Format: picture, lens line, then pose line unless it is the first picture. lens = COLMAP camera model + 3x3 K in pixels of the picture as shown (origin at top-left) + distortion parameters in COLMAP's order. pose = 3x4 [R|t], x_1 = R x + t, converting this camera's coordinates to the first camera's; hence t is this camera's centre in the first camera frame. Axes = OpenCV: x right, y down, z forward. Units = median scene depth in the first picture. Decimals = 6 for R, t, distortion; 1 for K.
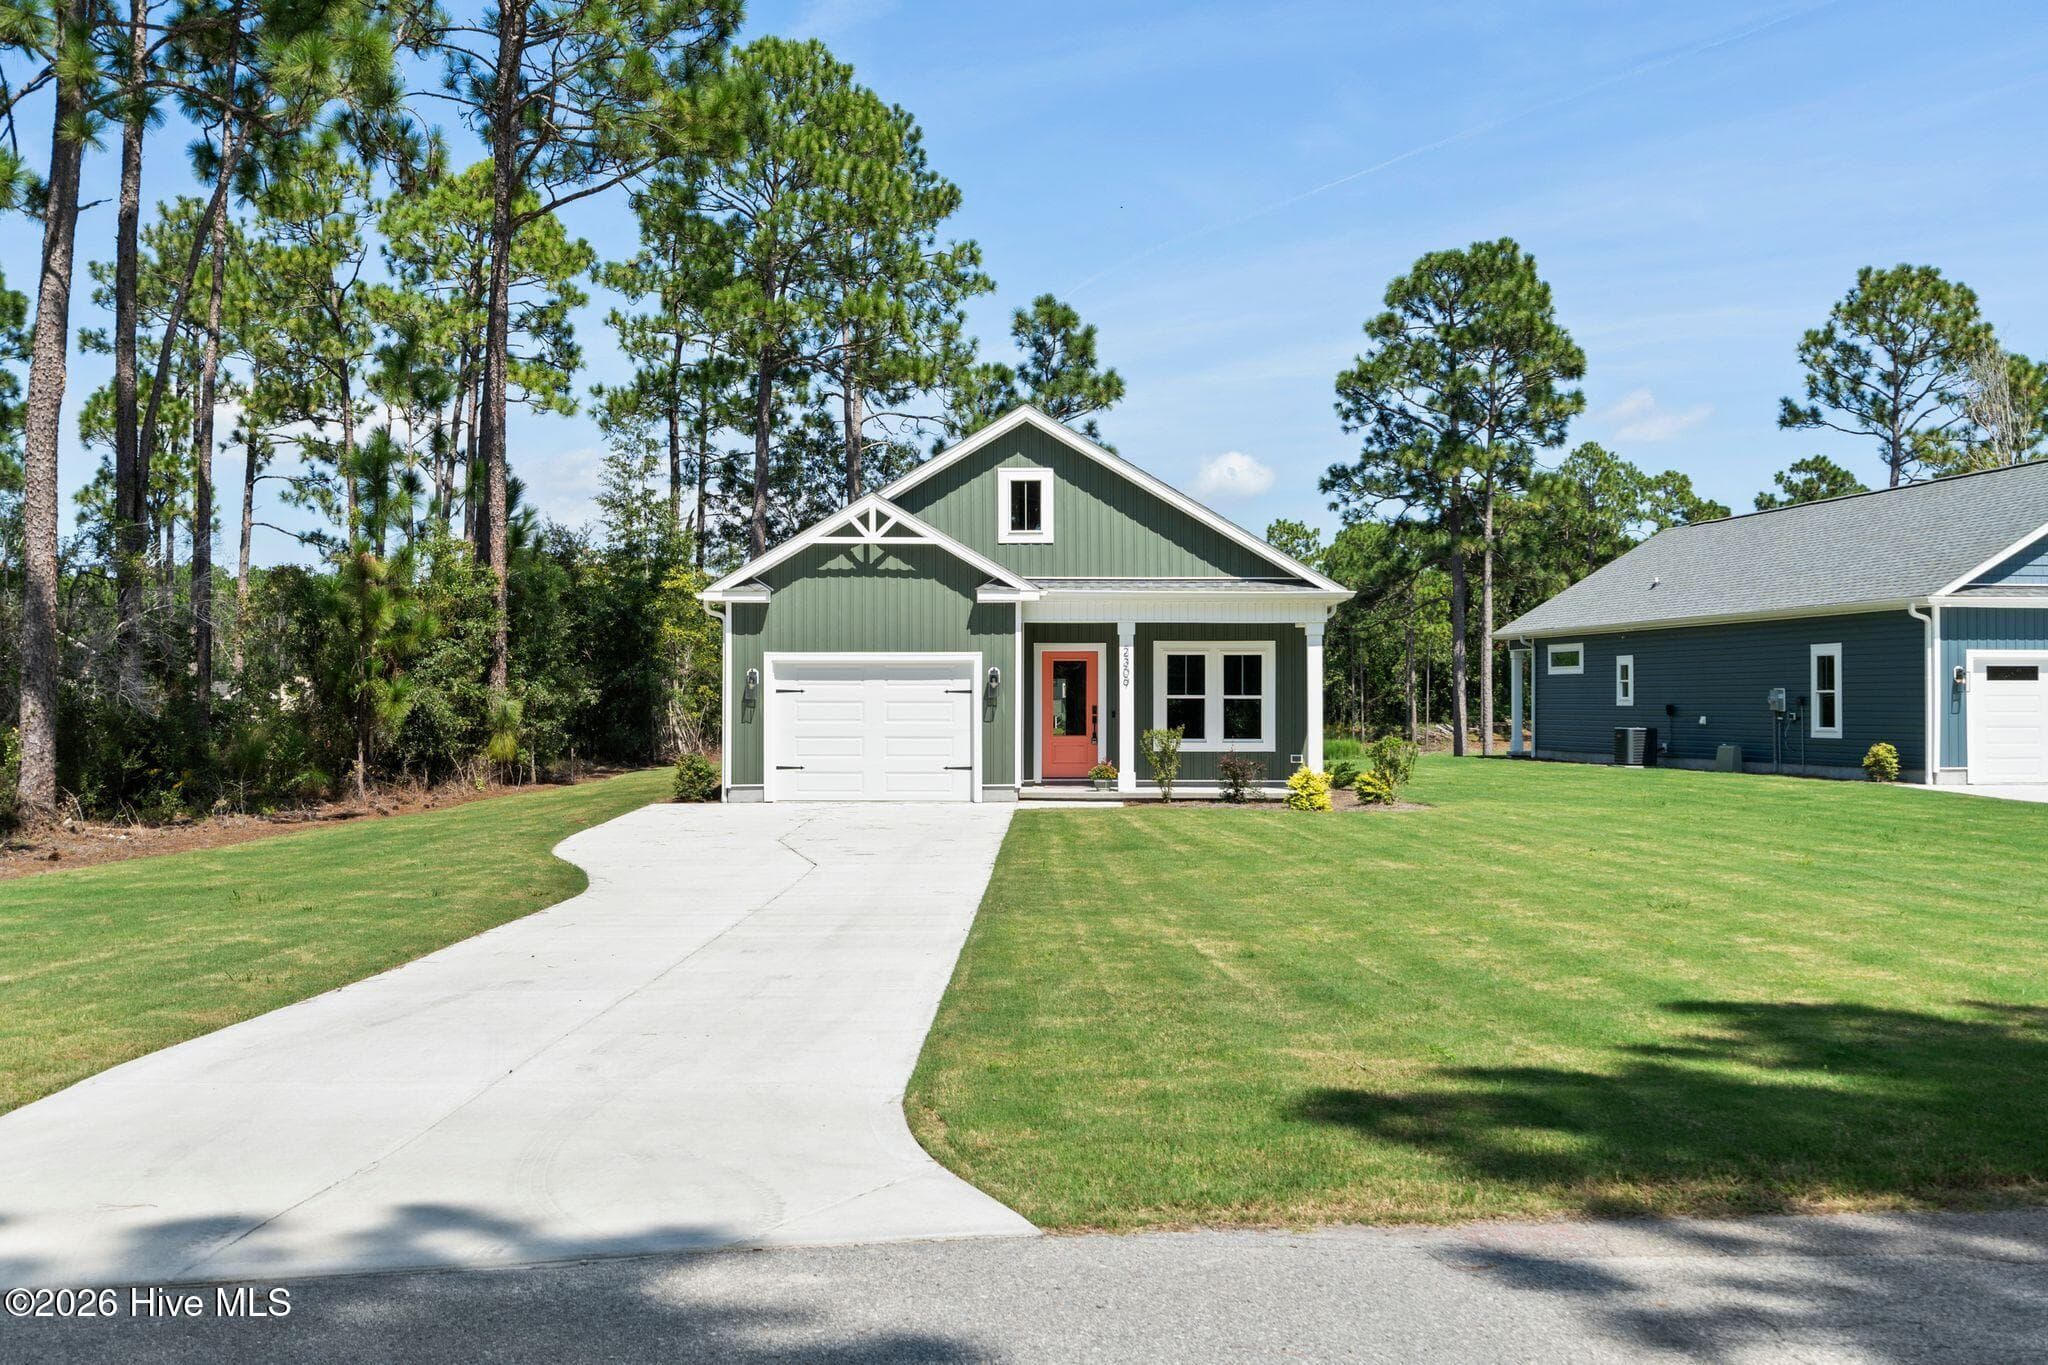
lens RADIAL K [[1977.8, 0, 1004.3], [0, 1977.8, 680.0], [0, 0, 1]] dist [-0.008943, -0.011551]
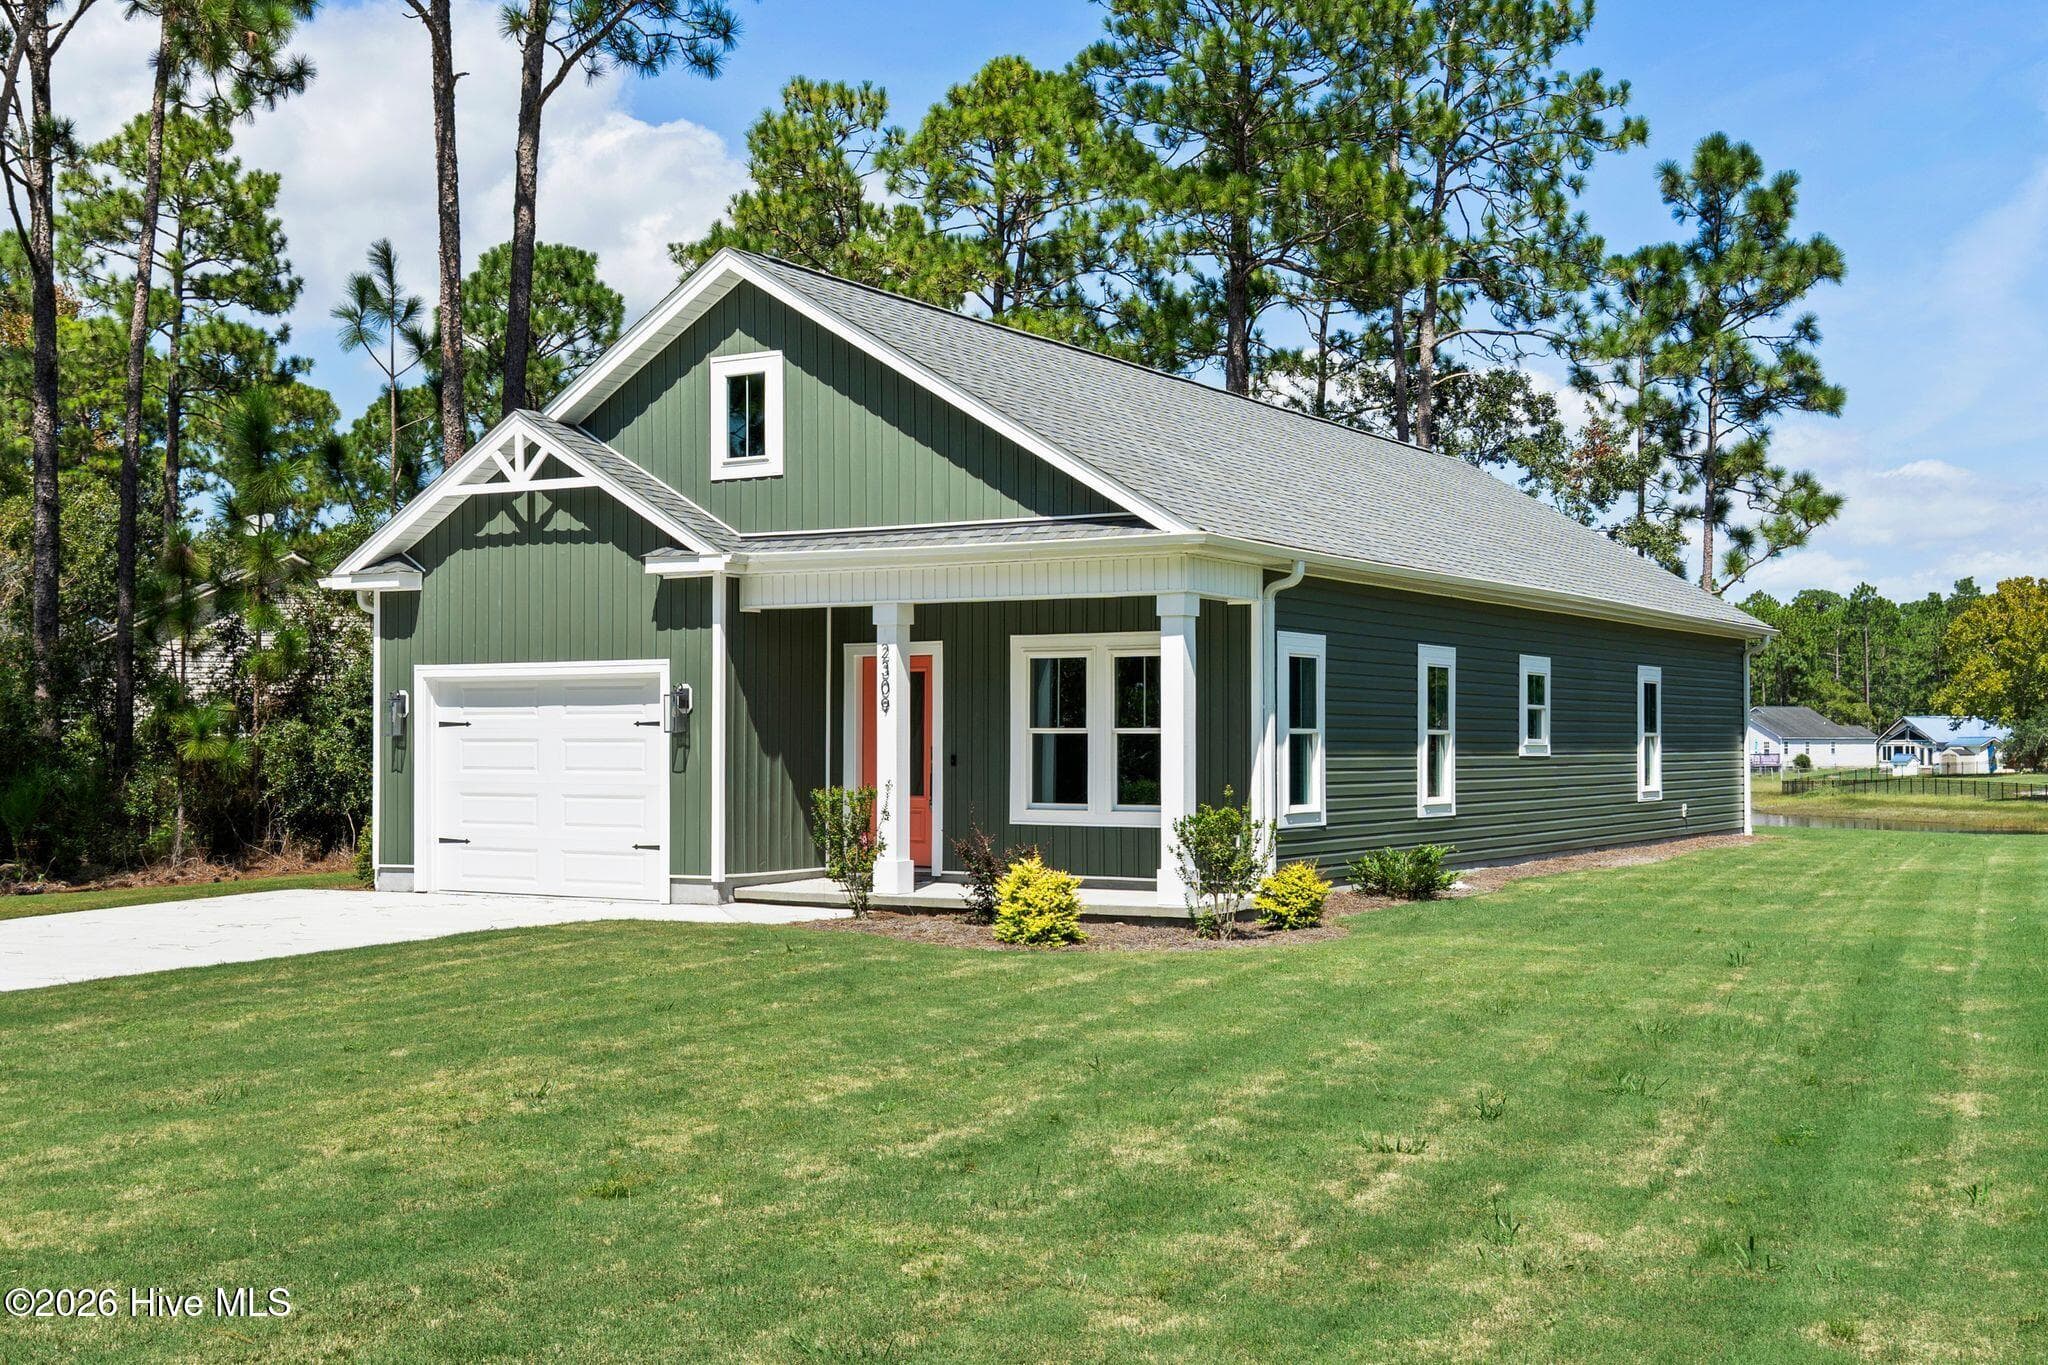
lens RADIAL K [[2272.4, 0, 1027.7], [0, 2272.4, 726.5], [0, 0, 1]] dist [0.008947, 0.009244]
pose [[0.865736, -0.003395, -0.500489, 0.415236], [0.005999, 0.999976, 0.003594, 0.004777], [0.500464, -0.006114, 0.865736, 0.422415]]
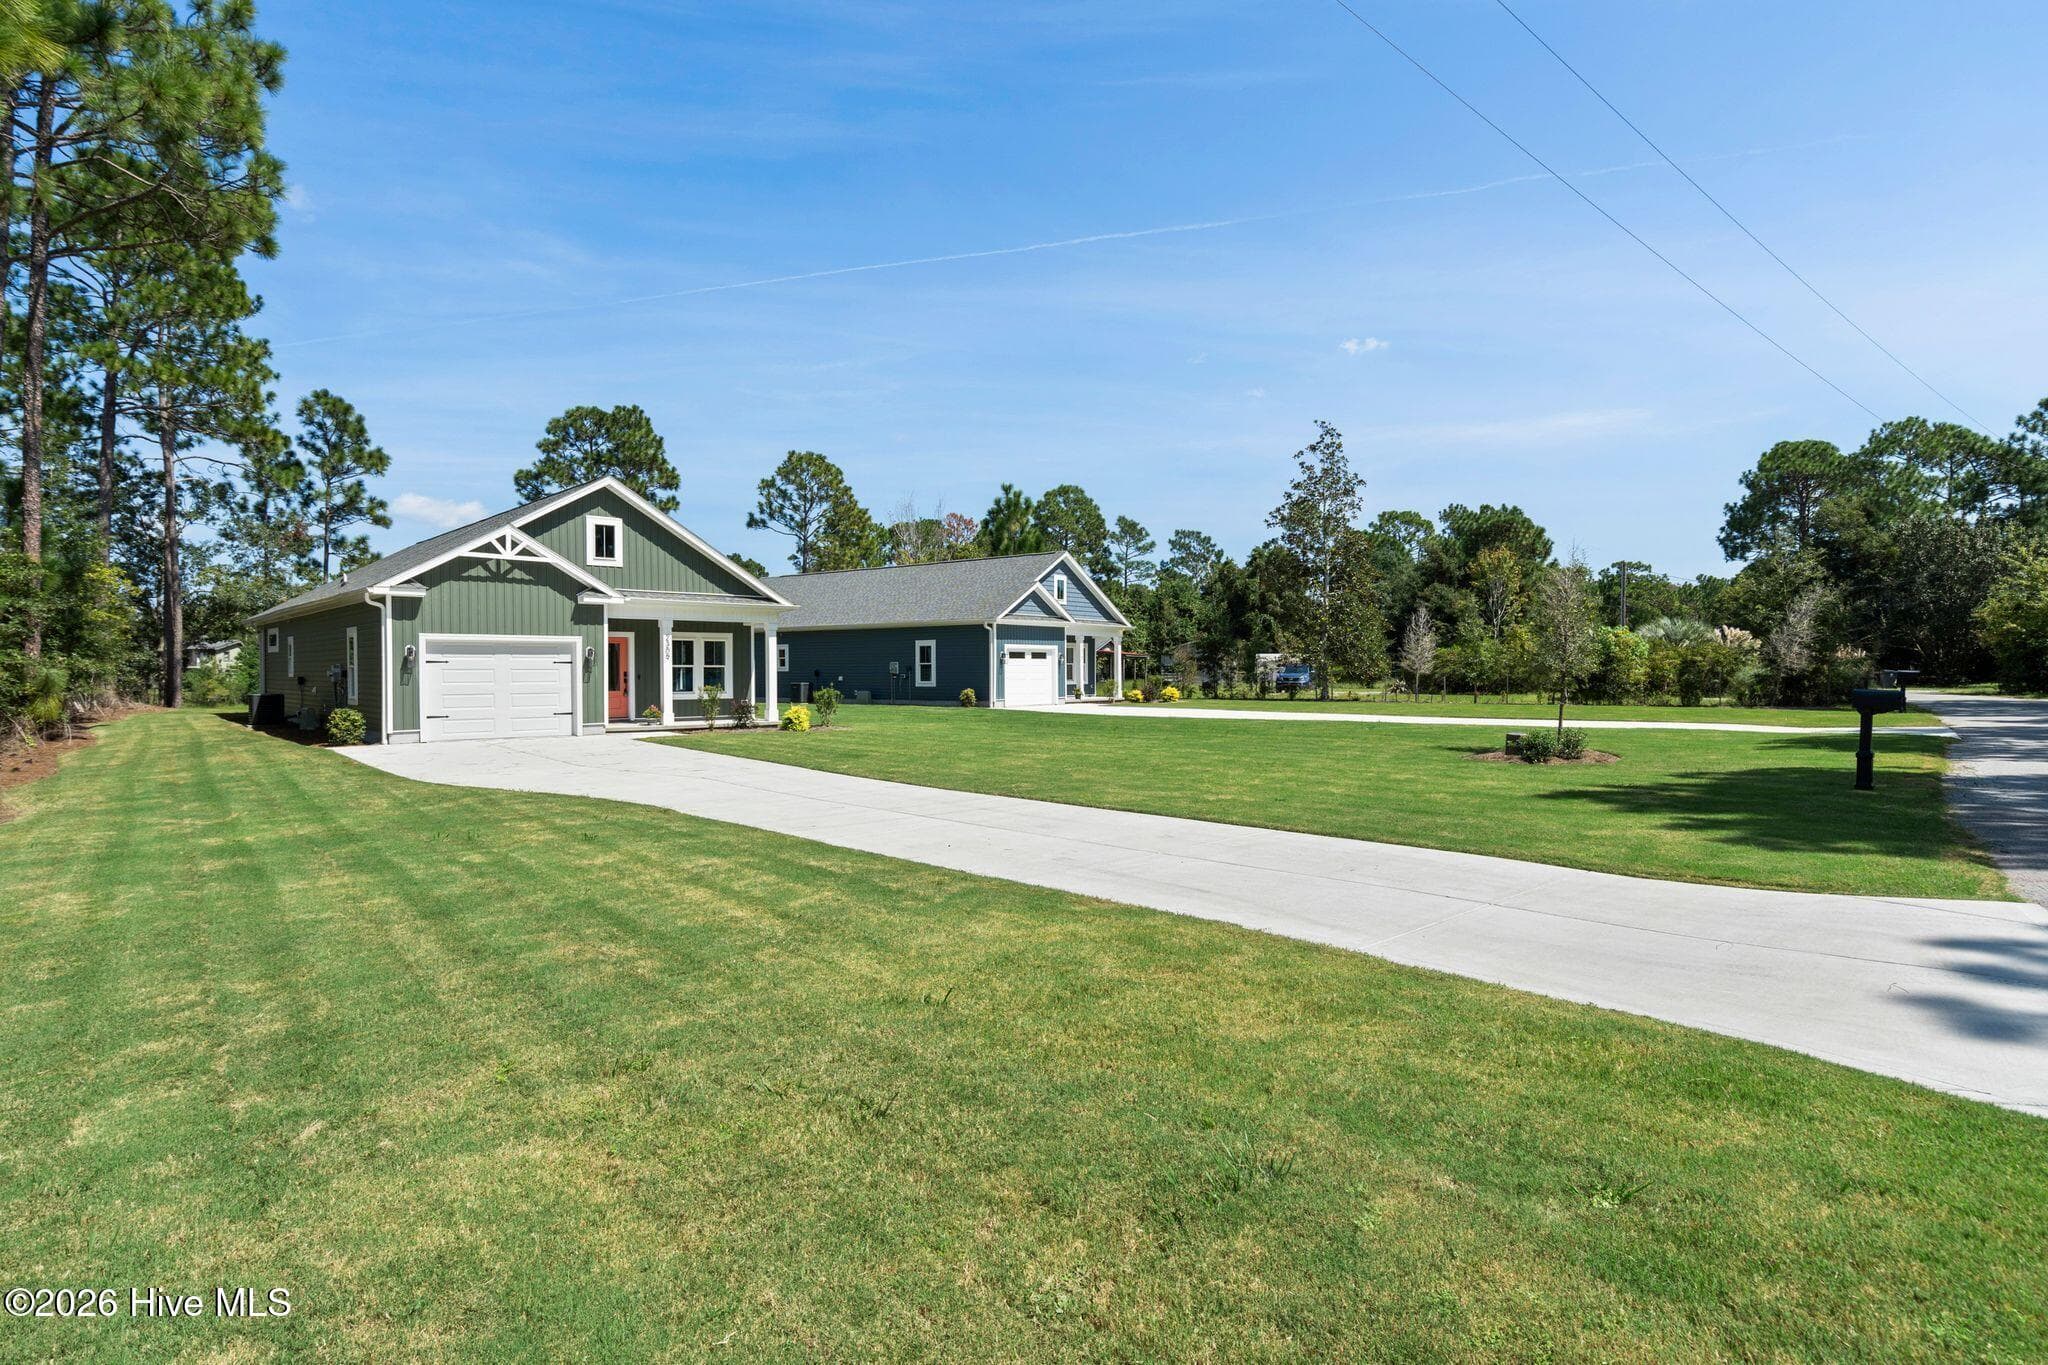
lens RADIAL K [[1049.9, 0, 1024.0], [0, 1049.9, 682.5], [0, 0, 1]] dist [0.003354, 0.000471]
pose [[0.716246, -0.011382, 0.697755, -0.313233], [-0.004131, 0.999780, 0.020548, 0.003088], [-0.697835, -0.017600, 0.716042, 0.178304]]
